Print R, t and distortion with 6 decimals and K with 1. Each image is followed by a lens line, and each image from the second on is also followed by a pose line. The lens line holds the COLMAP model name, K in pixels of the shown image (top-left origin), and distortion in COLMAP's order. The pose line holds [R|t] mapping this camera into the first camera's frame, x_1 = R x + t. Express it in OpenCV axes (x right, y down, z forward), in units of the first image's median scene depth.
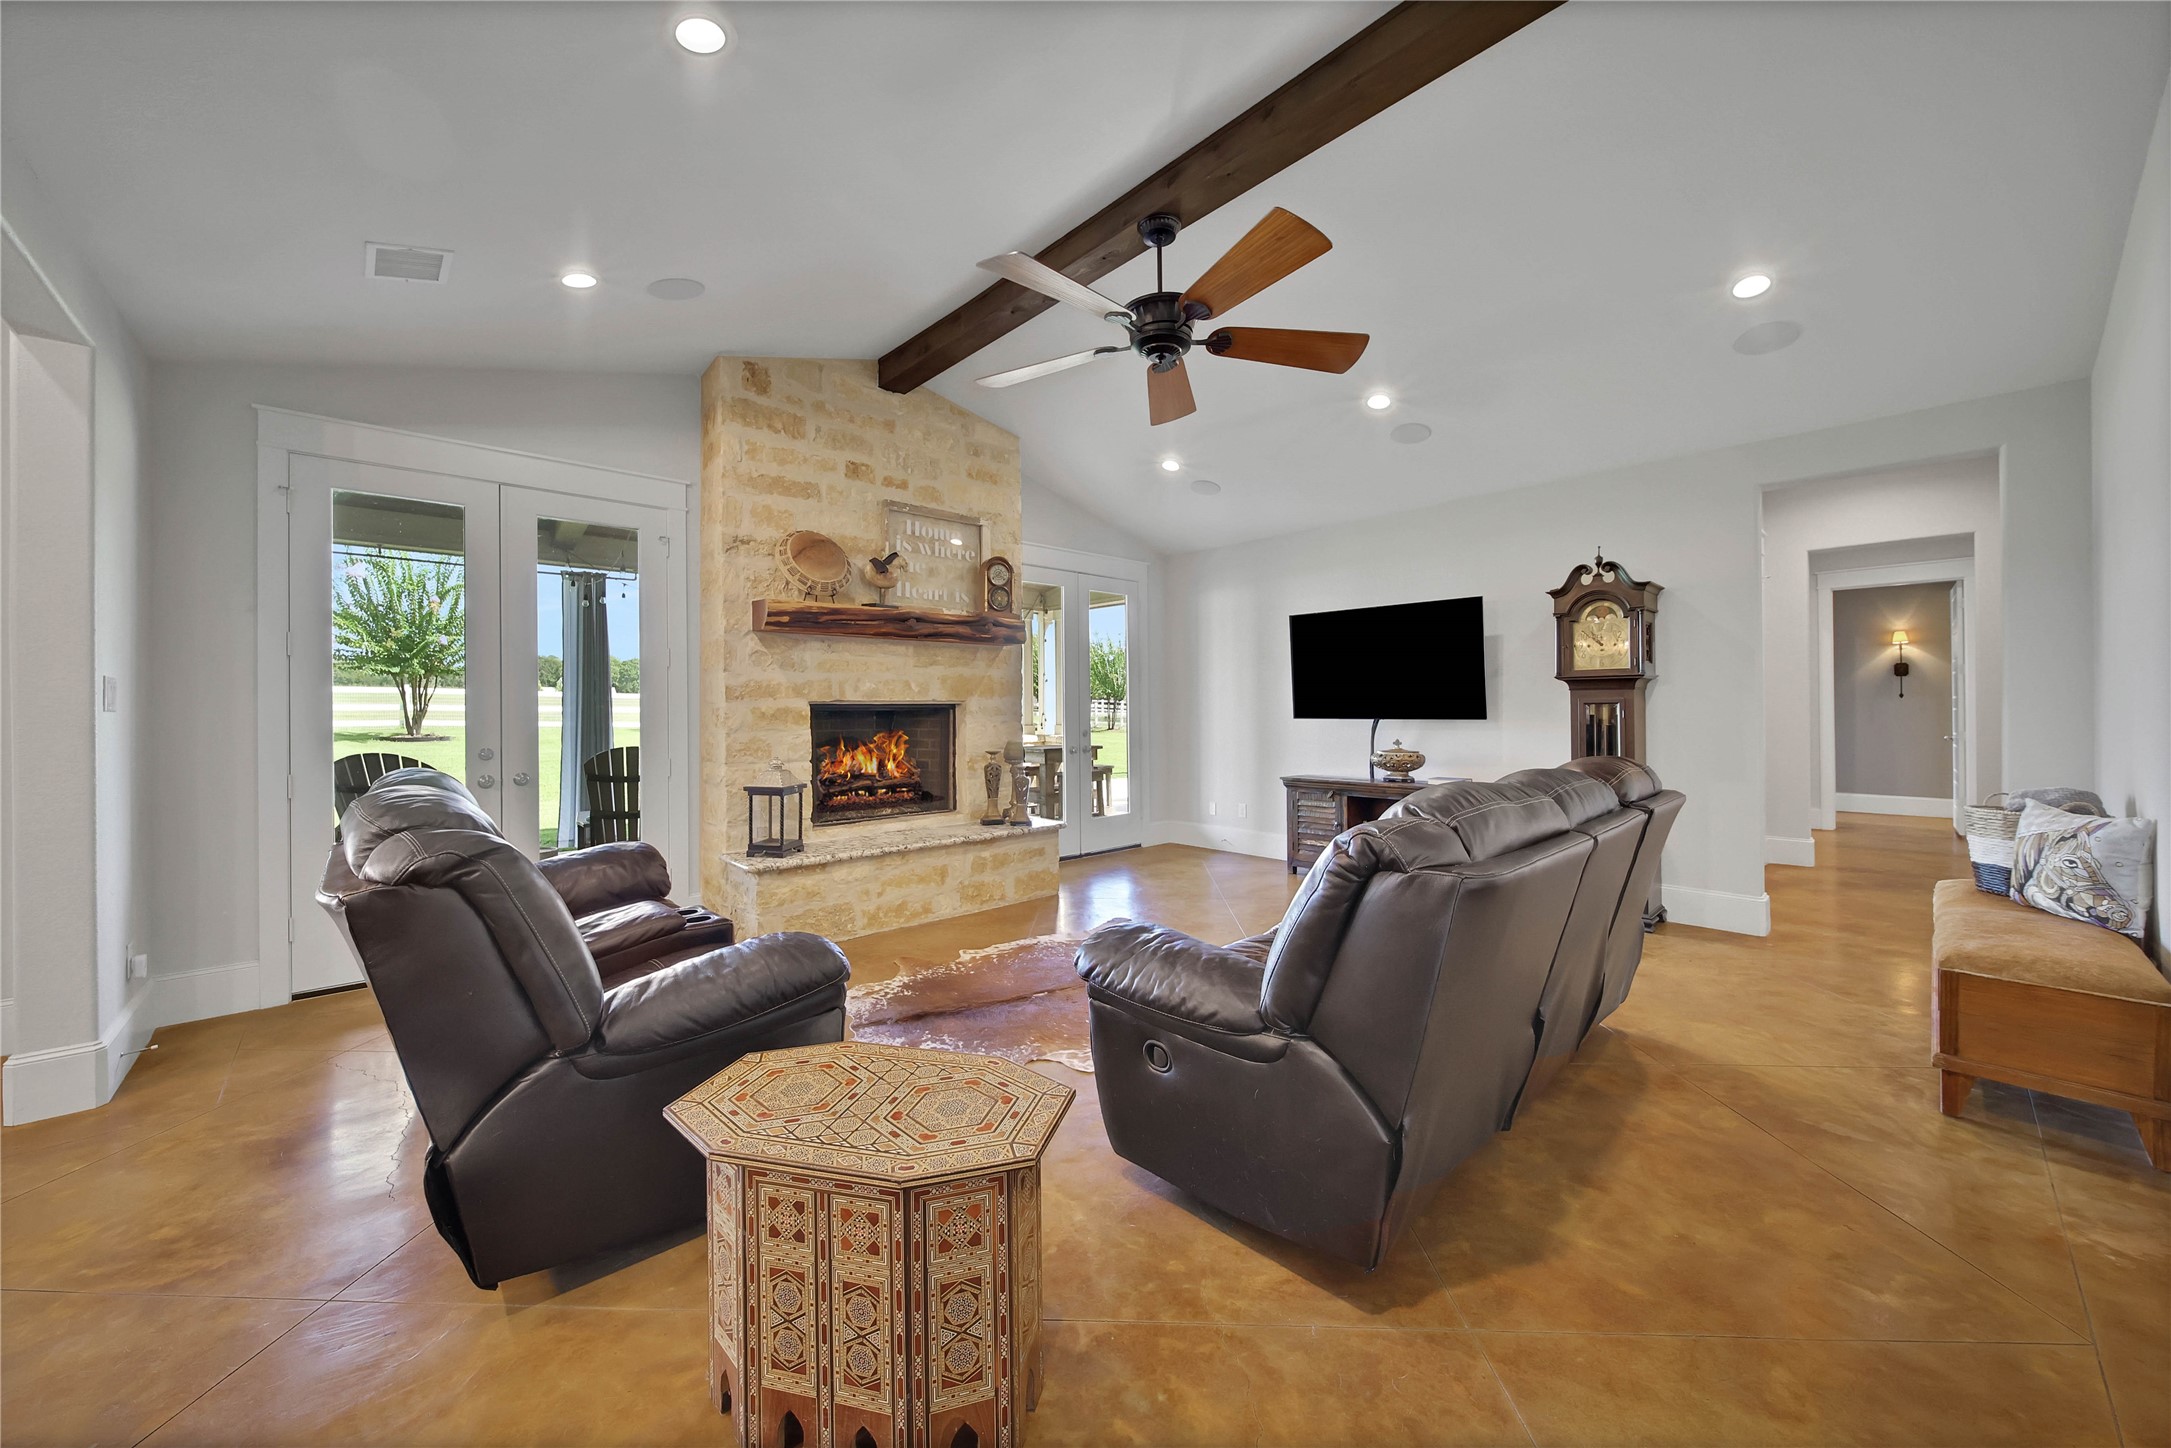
lens RADIAL K [[783.0, 0, 1079.9], [0, 783.0, 708.0], [0, 0, 1]] dist [-0.005256, -0.000214]
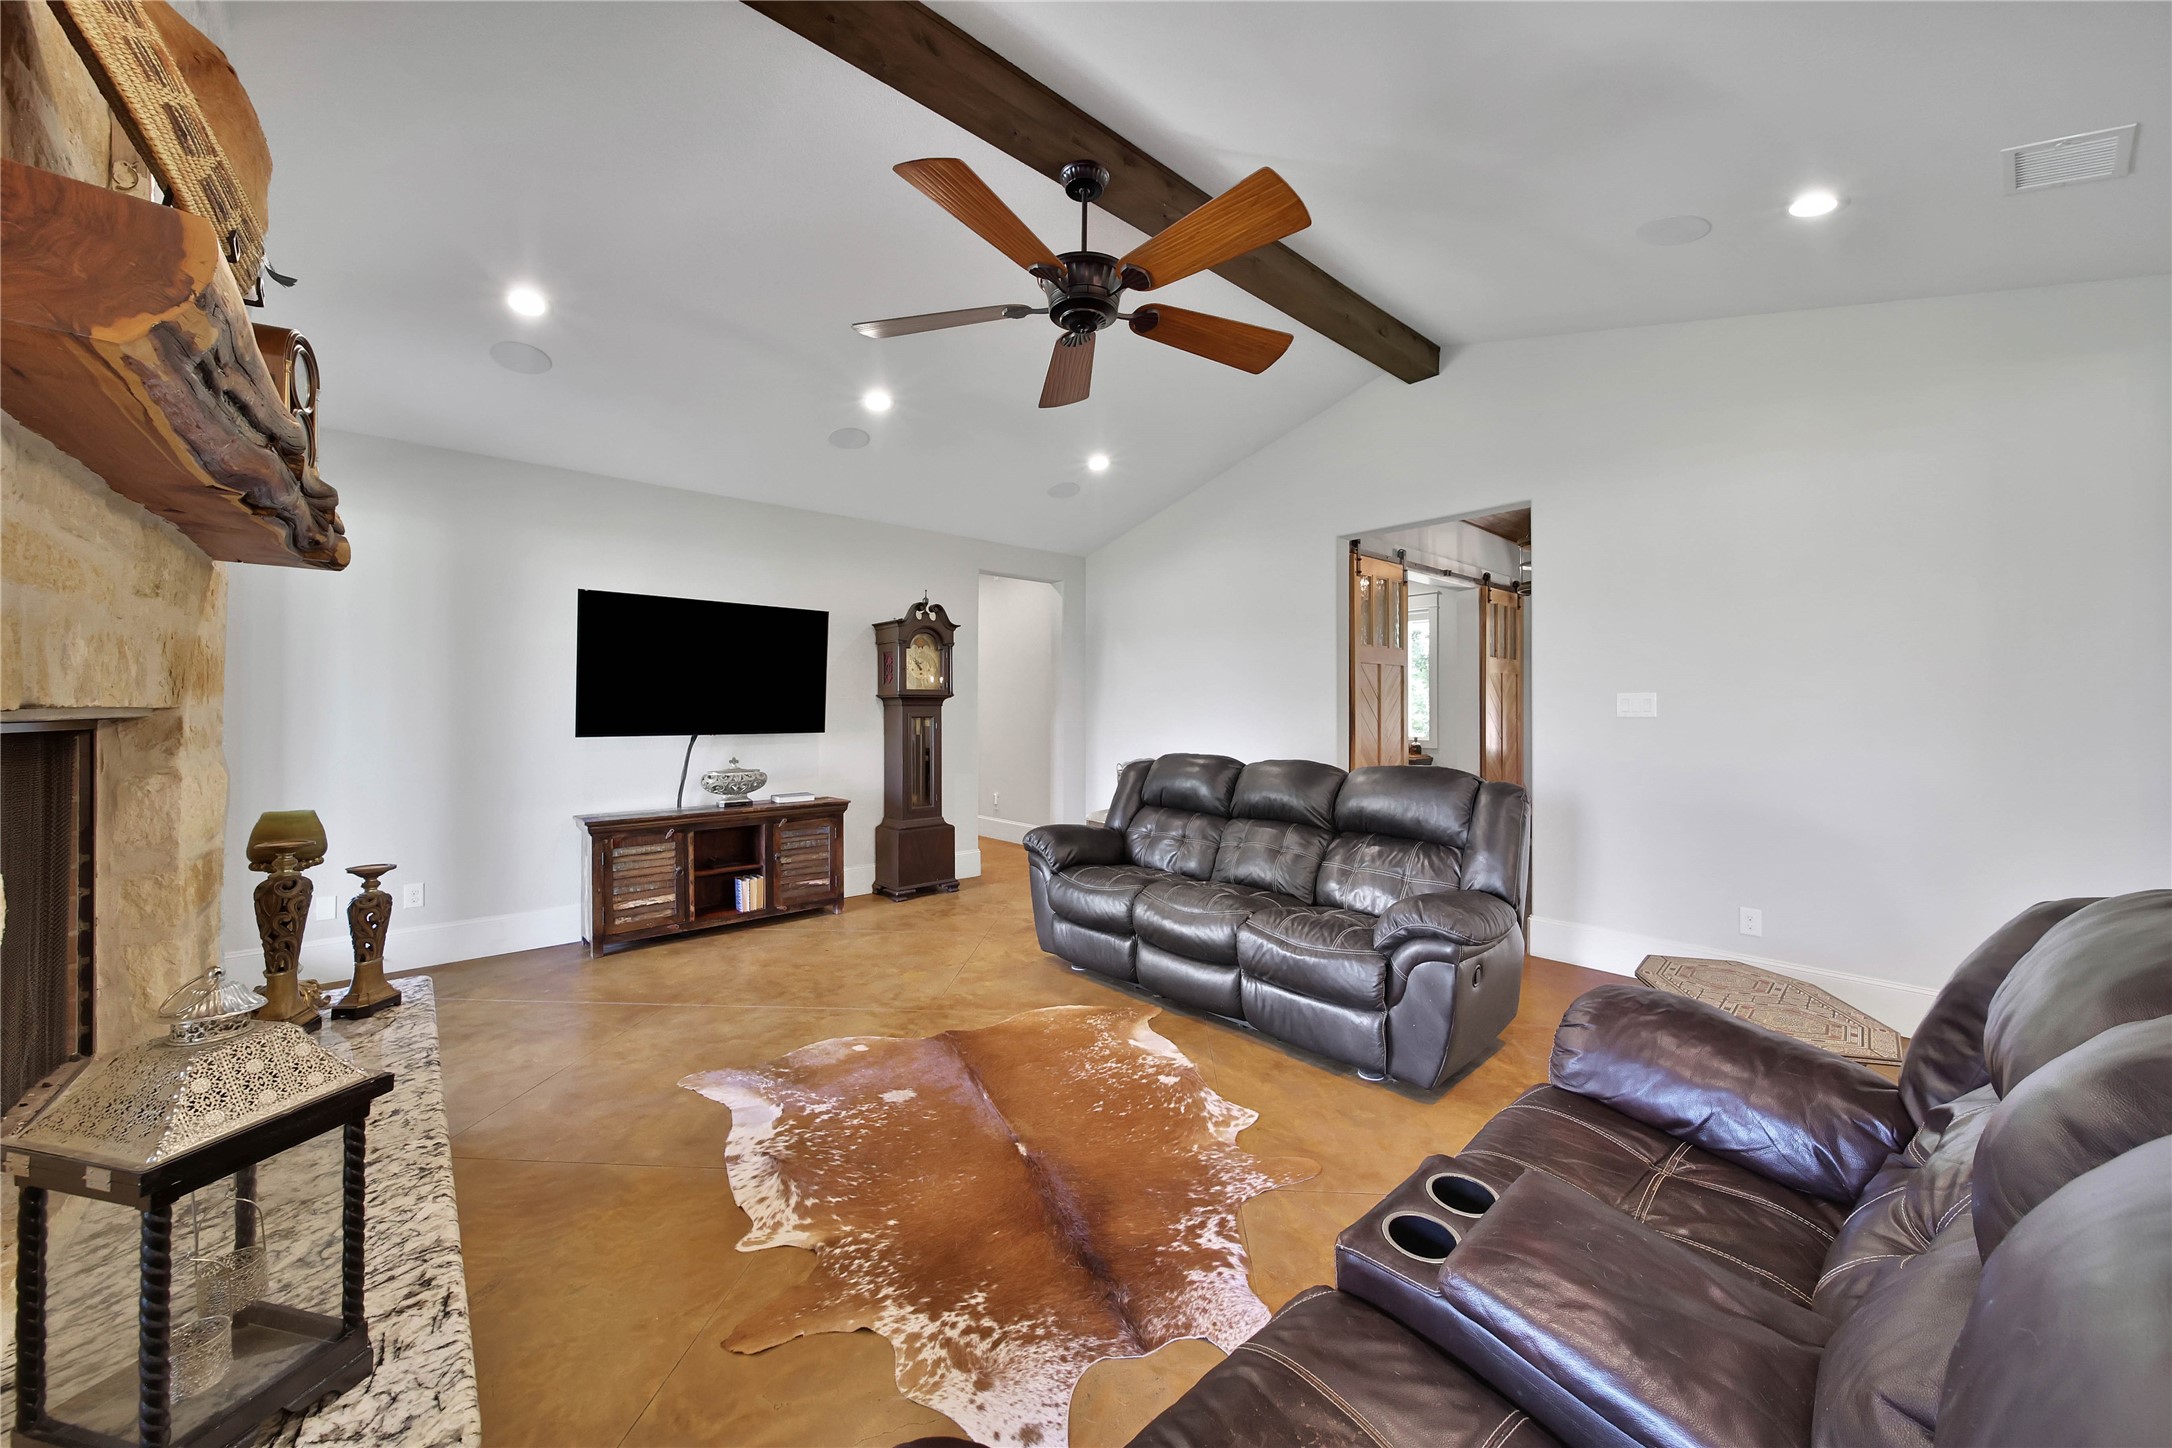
lens RADIAL K [[783.4, 0, 1088.5], [0, 783.4, 703.9], [0, 0, 1]] dist [-0.005256, -0.000214]
pose [[0.019859, 0.016345, 0.999669, -0.540057], [0.000951, 0.999866, -0.016367, -0.006162], [-0.999802, 0.001276, 0.019841, 0.683149]]
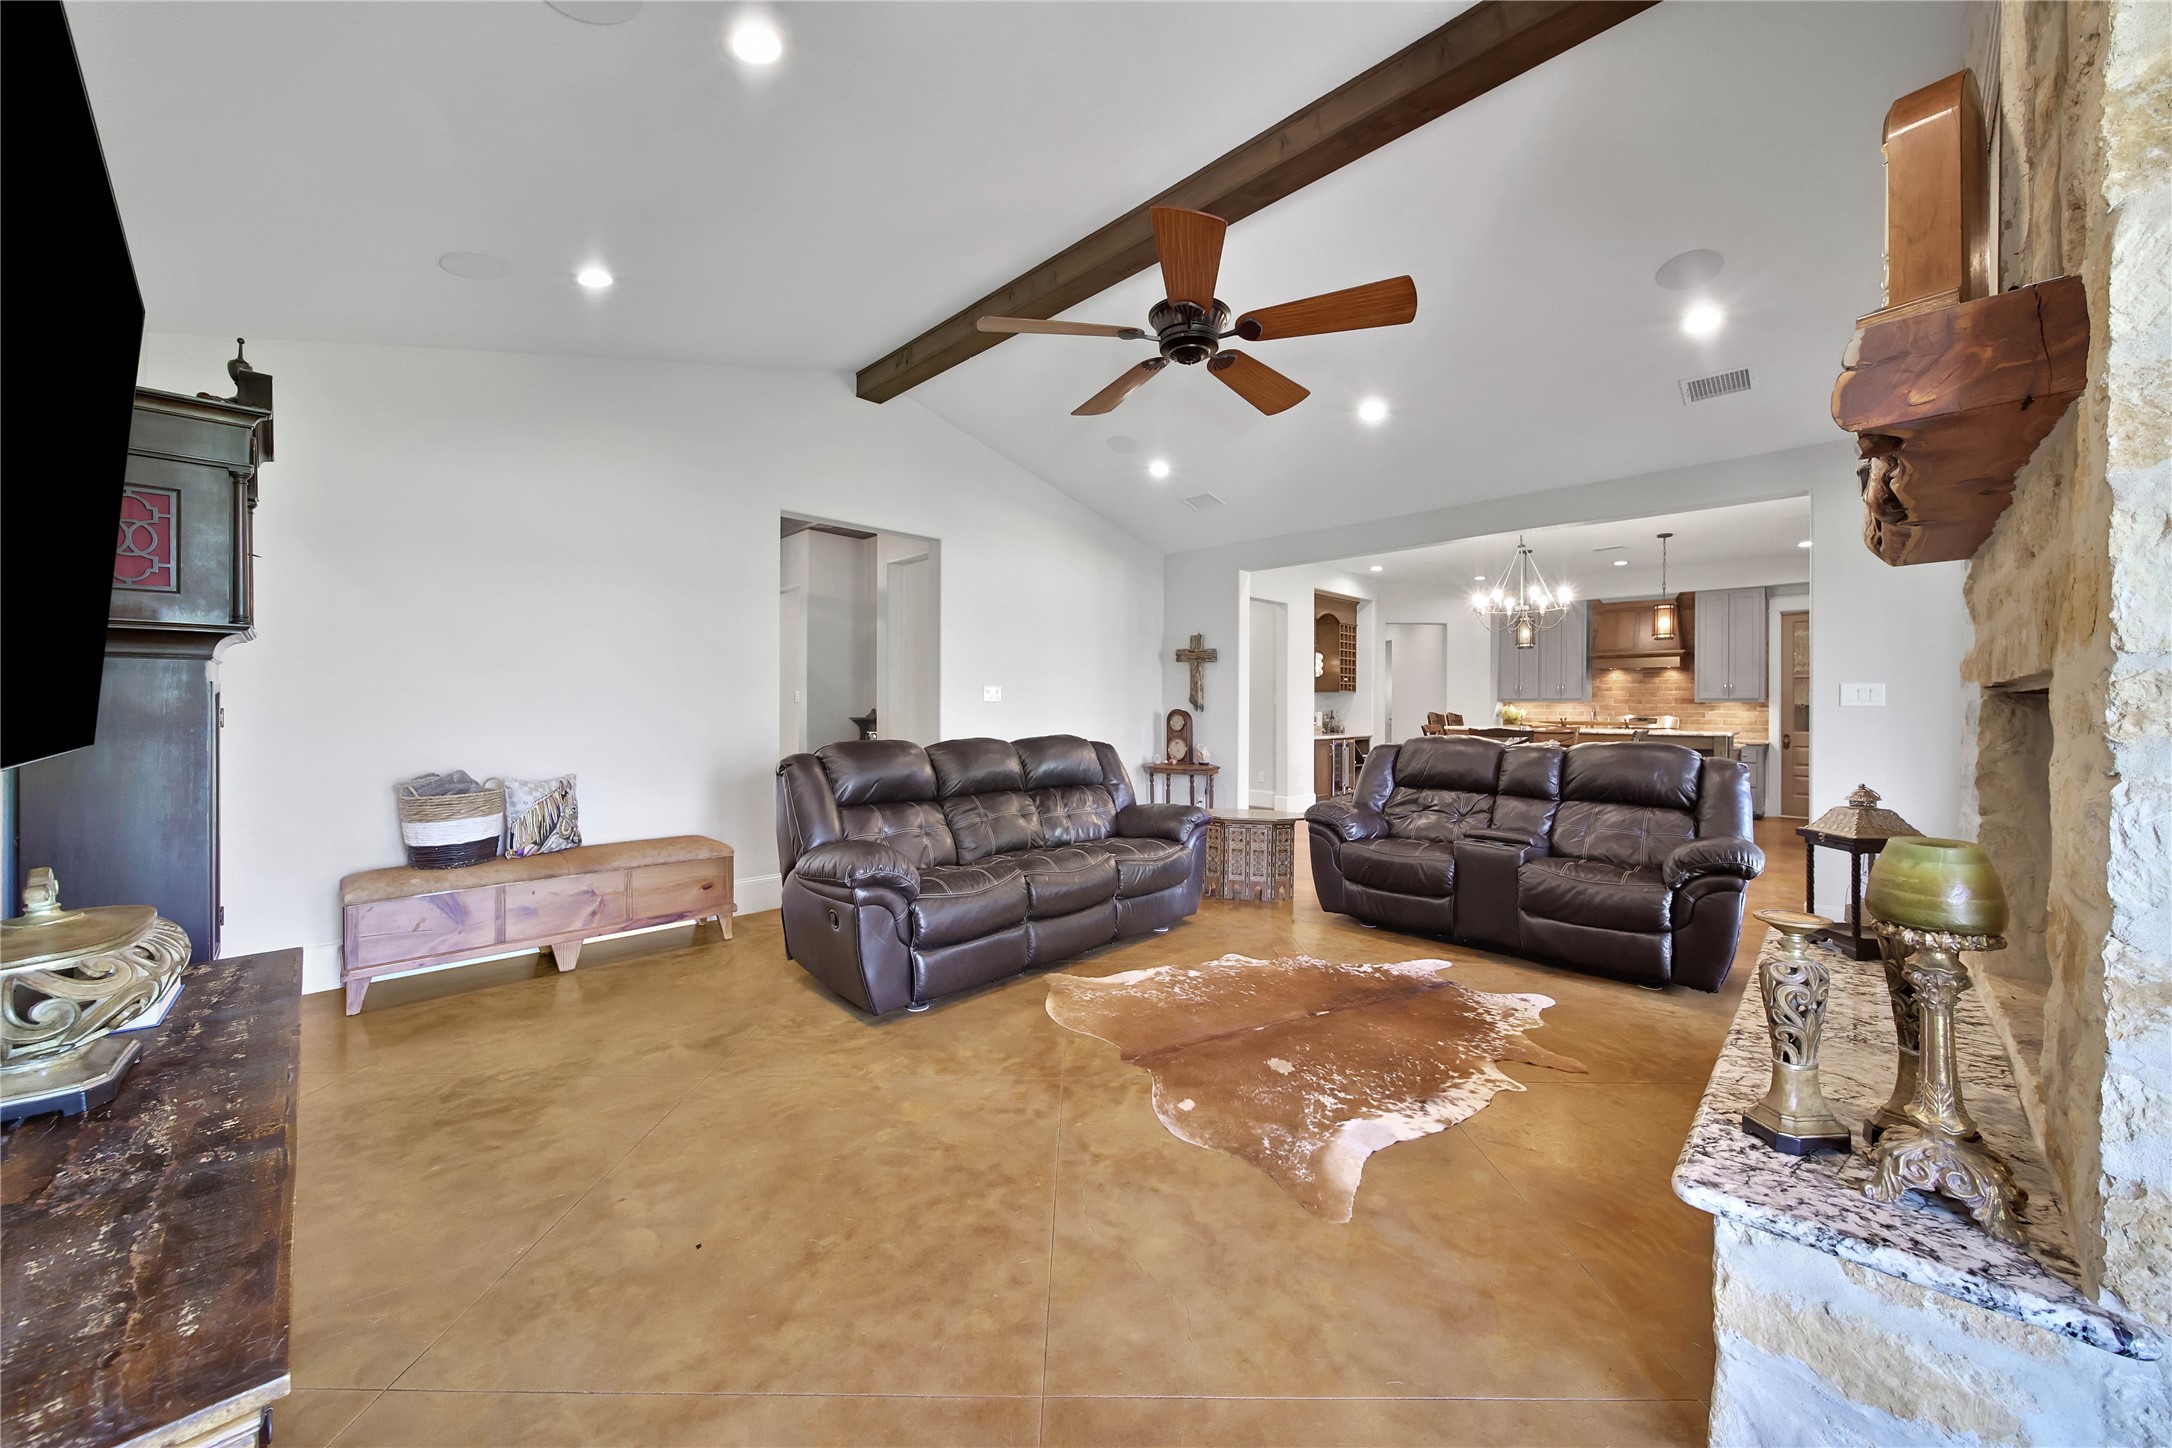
lens RADIAL K [[783.4, 0, 1082.8], [0, 783.4, 707.0], [0, 0, 1]] dist [-0.005256, -0.000214]
pose [[-0.998674, 0.004395, -0.051297, 0.205120], [0.004156, 0.999980, 0.004759, -0.001426], [0.051317, 0.004539, -0.998672, 1.405029]]
